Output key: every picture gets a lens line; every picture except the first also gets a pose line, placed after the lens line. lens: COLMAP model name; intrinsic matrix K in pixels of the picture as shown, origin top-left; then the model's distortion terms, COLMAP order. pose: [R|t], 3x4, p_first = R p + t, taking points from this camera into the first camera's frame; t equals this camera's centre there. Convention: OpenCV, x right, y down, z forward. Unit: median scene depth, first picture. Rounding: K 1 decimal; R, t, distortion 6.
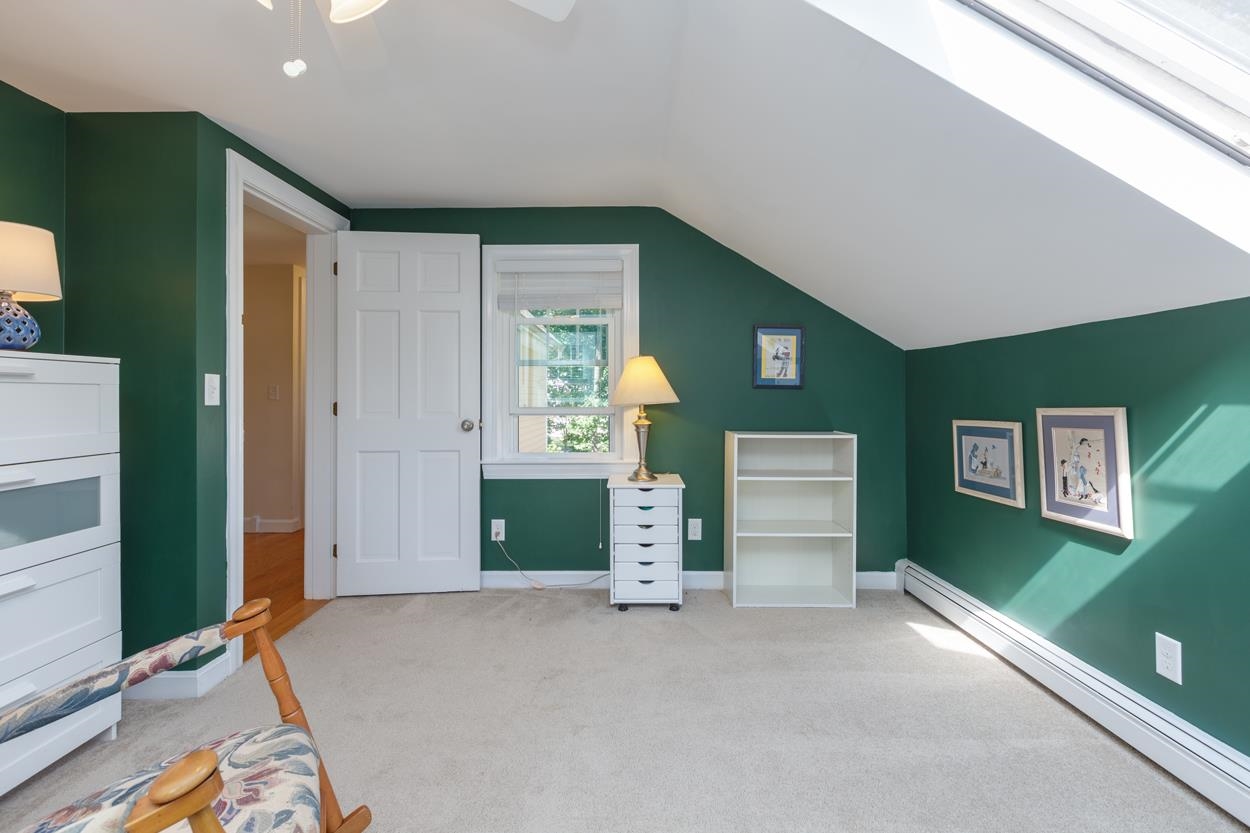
lens RADIAL K [[572.8, 0, 628.4], [0, 572.8, 418.2], [0, 0, 1]] dist [0.004193, 0.000477]
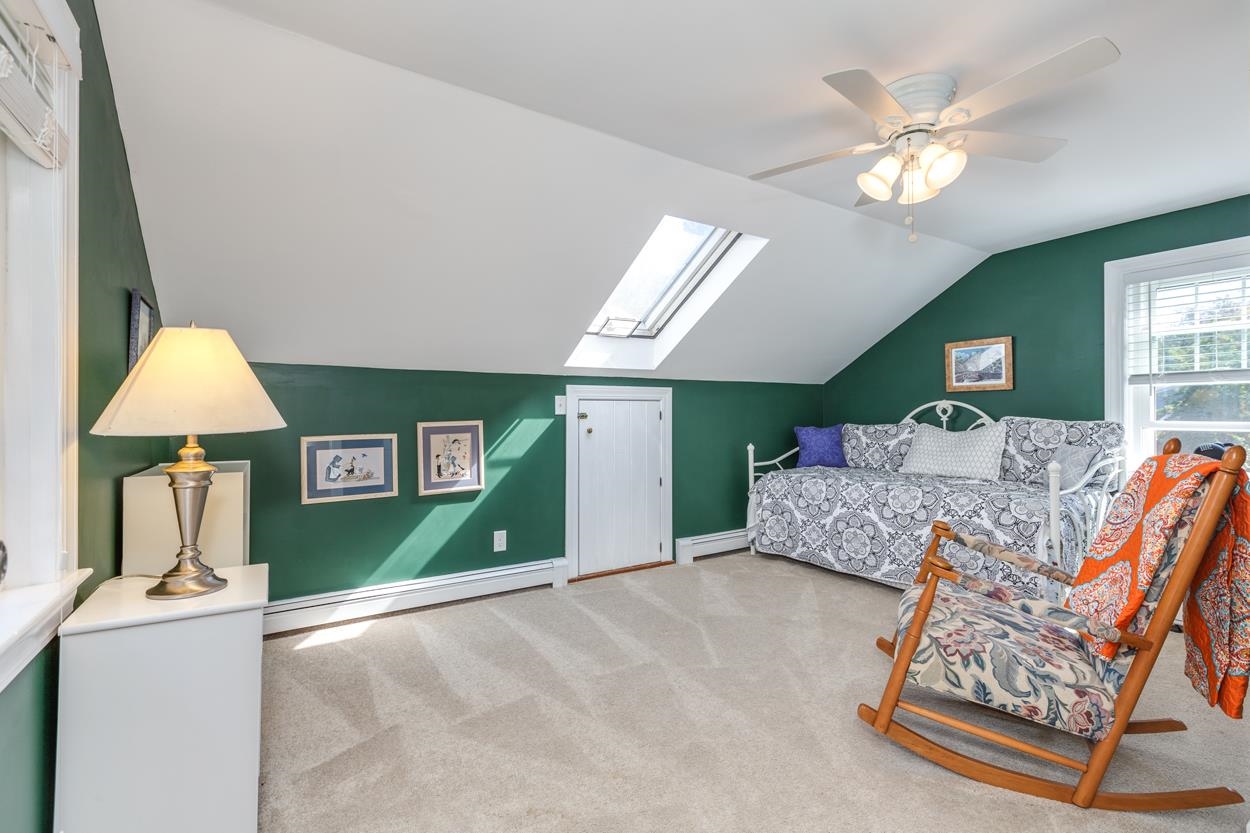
lens RADIAL K [[572.8, 0, 627.8], [0, 572.8, 409.6], [0, 0, 1]] dist [0.004193, 0.000477]
pose [[-0.539605, 0.000350, 0.841919, -0.831794], [0.028345, 0.999441, 0.017751, -0.063043], [-0.841441, 0.033443, -0.539313, 1.370012]]
